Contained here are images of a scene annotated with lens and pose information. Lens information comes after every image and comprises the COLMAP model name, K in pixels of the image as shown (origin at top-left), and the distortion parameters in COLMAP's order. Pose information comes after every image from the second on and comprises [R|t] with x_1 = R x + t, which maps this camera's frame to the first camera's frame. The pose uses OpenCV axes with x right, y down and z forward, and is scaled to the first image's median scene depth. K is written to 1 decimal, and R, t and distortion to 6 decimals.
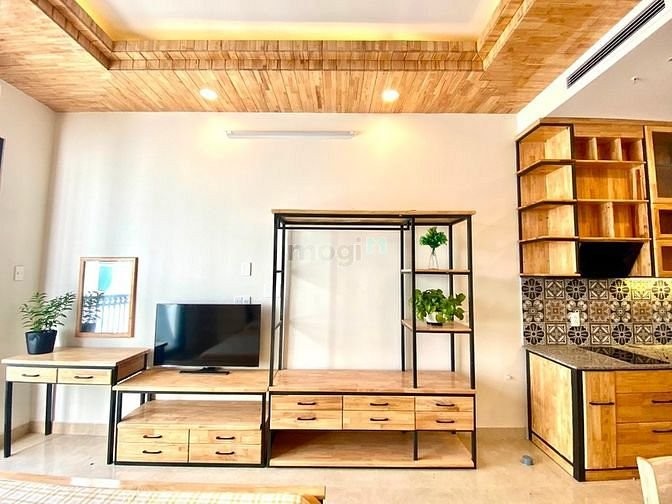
lens RADIAL K [[297.5, 0, 334.7], [0, 297.5, 251.2], [0, 0, 1]] dist [0.029436, -0.027186]
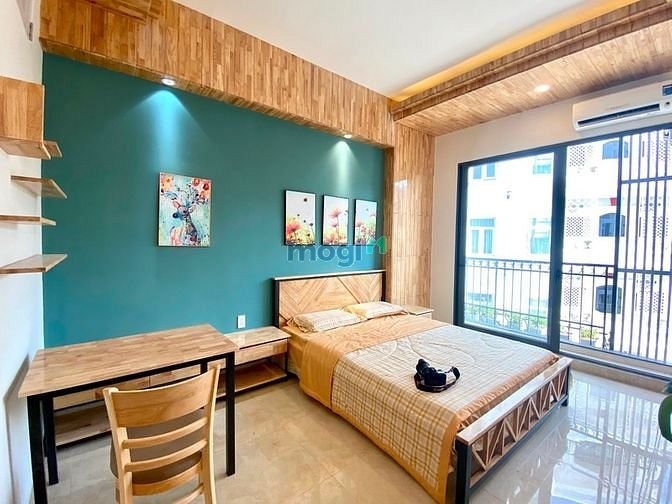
lens RADIAL K [[297.5, 0, 334.7], [0, 297.5, 251.2], [0, 0, 1]] dist [0.029436, -0.027186]
pose [[-0.780167, 0.004740, -0.625554, 0.551645], [0.024844, 0.999417, -0.023411, 0.091688], [0.625078, -0.033805, -0.779830, 0.889613]]
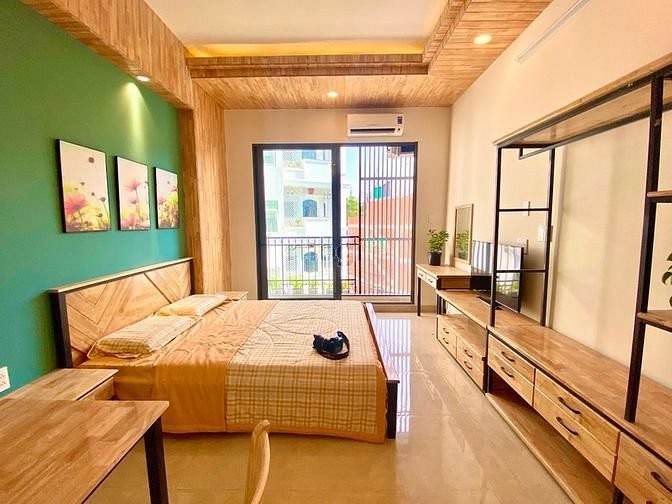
lens RADIAL K [[297.5, 0, 334.7], [0, 297.5, 251.2], [0, 0, 1]] dist [0.029436, -0.027186]
pose [[-0.012184, 0.089897, -0.995877, 0.685911], [0.081542, 0.992723, 0.088614, 0.065885], [0.996595, -0.080126, -0.019426, 0.465013]]
